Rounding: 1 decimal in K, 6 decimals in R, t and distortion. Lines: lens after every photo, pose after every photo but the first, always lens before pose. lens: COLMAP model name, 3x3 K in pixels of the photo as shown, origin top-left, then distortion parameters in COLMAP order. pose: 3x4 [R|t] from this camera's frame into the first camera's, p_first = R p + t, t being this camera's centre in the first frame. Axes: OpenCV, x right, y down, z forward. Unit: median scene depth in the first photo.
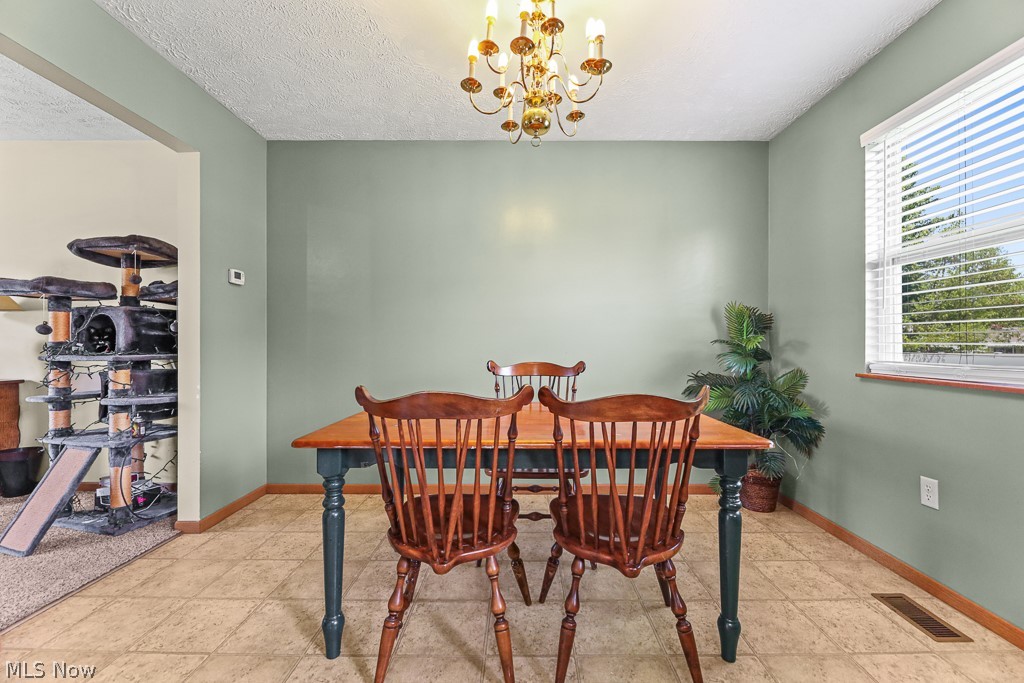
lens RADIAL K [[416.8, 0, 513.0], [0, 416.8, 345.3], [0, 0, 1]] dist [-0.003544, -0.001940]
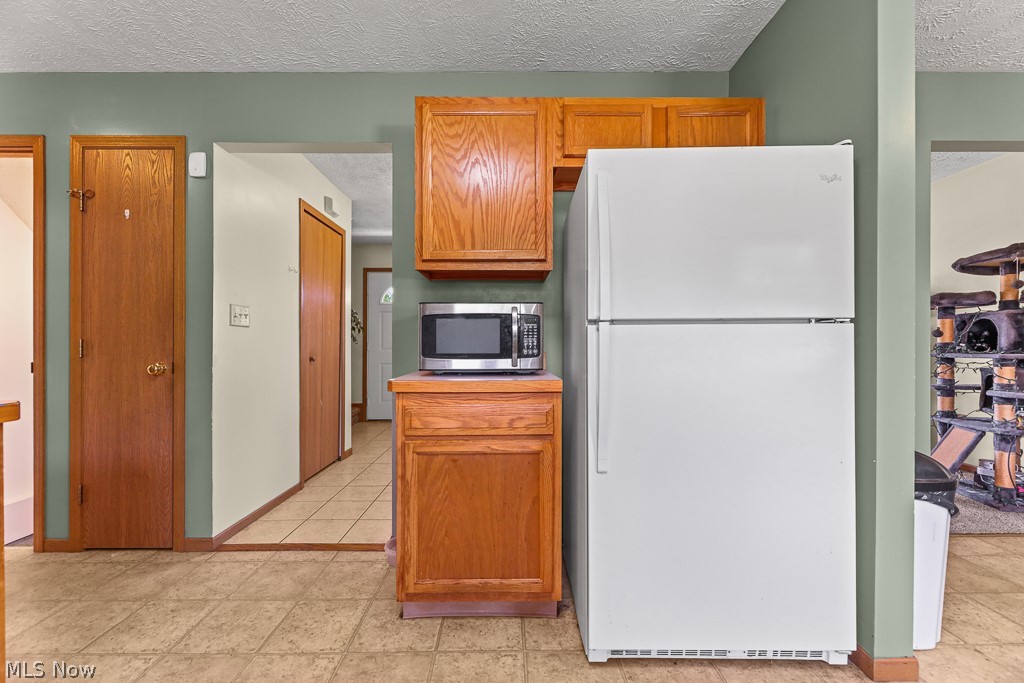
lens RADIAL K [[416.8, 0, 511.4], [0, 416.8, 347.5], [0, 0, 1]] dist [-0.003544, -0.001940]
pose [[0.009205, -0.000031, -0.999958, 0.161482], [-0.001009, 0.999999, -0.000040, 0.008196], [0.999957, 0.001010, 0.009205, -0.344527]]
